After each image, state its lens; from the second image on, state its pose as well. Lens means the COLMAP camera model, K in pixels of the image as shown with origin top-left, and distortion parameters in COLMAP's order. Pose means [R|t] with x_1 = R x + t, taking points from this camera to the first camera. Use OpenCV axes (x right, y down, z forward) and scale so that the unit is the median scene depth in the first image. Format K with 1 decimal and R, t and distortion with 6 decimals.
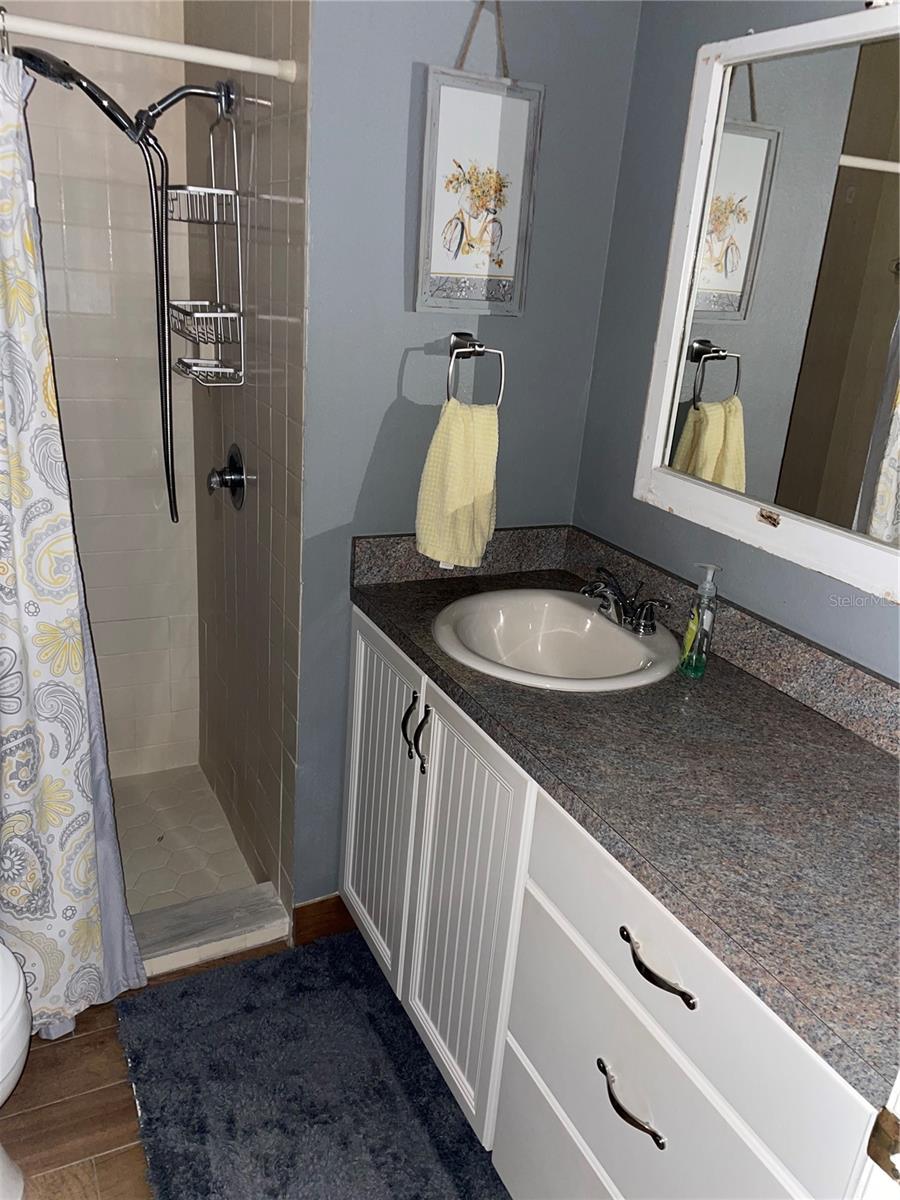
lens RADIAL K [[942.1, 0, 507.5], [0, 942.1, 606.0], [0, 0, 1]] dist [0.098288, -0.132995]
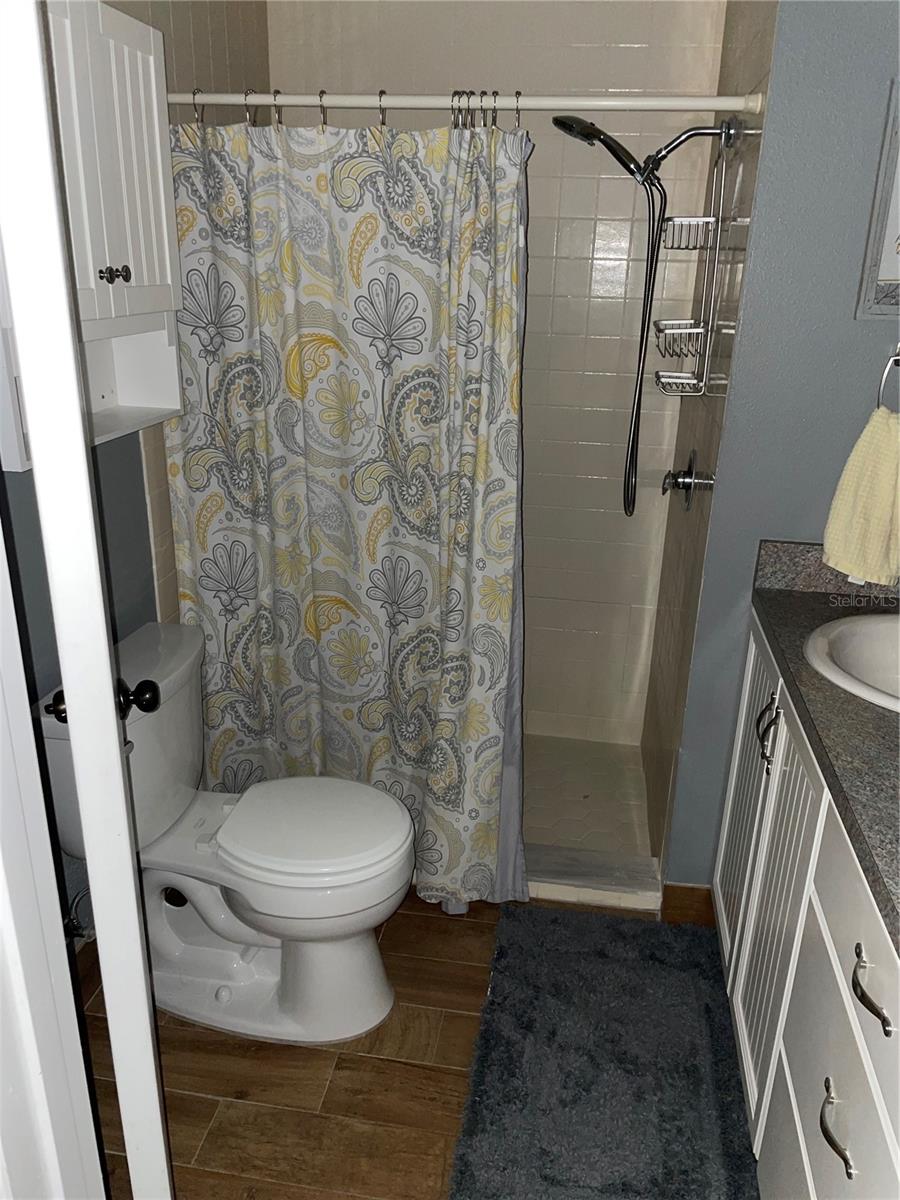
lens RADIAL K [[962.1, 0, 450.0], [0, 962.1, 600.0], [0, 0, 1]] dist [0.105029, -0.152859]
pose [[0.789666, 0.145257, -0.596094, 0.226667], [-0.168417, 0.985568, 0.017056, 0.032908], [0.589969, 0.086923, 0.802733, -0.043026]]
